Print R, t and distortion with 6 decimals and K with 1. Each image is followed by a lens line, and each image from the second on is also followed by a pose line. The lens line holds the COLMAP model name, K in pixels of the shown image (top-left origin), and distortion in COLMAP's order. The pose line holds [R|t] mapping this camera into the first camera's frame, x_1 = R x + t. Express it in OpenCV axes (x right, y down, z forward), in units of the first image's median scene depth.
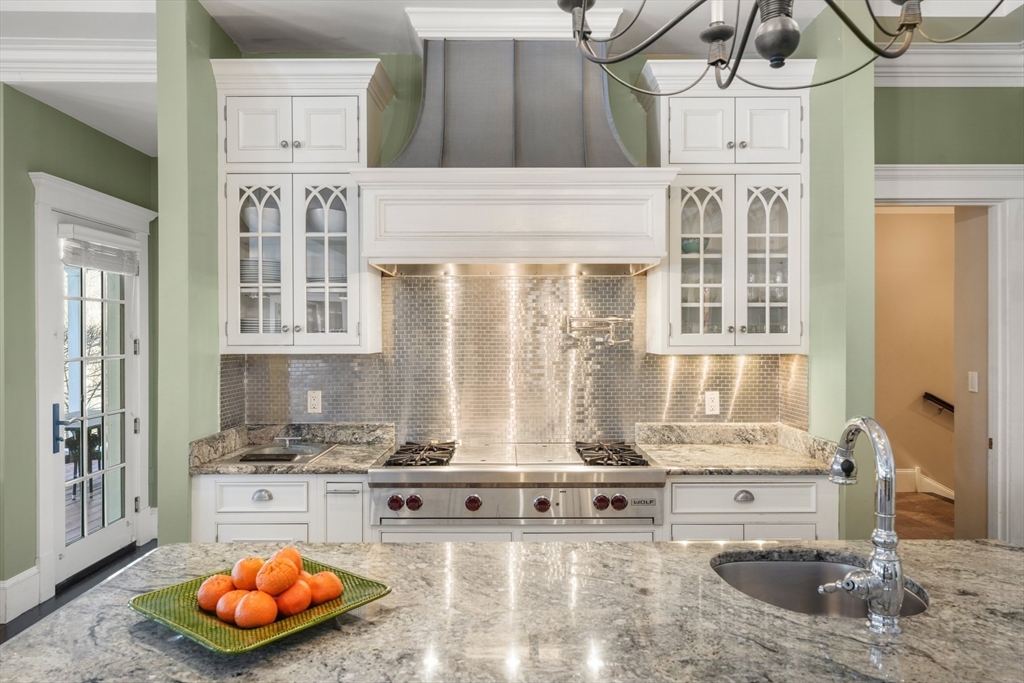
lens RADIAL K [[692.6, 0, 514.7], [0, 692.6, 339.0], [0, 0, 1]] dist [0.001065, -0.001277]
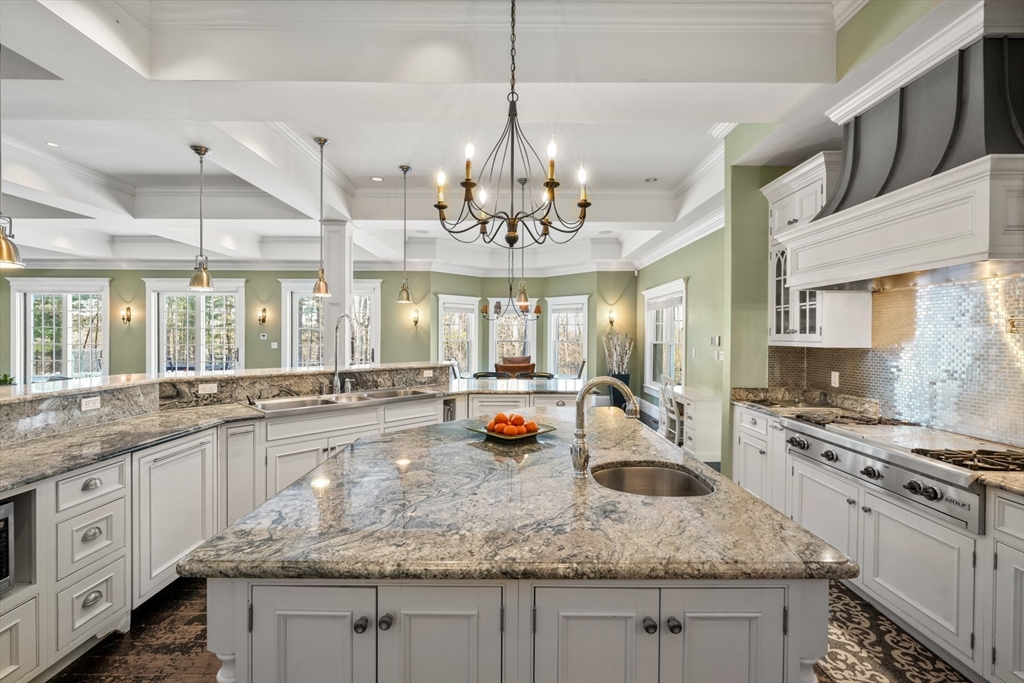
lens RADIAL K [[439.5, 0, 509.6], [0, 439.5, 339.5], [0, 0, 1]] dist [0.000131, 0.000119]
pose [[-0.011640, 0.013117, -0.999846, 0.750626], [-0.009282, 0.999869, 0.013225, -0.002930], [0.999889, 0.009434, -0.011517, 0.326416]]
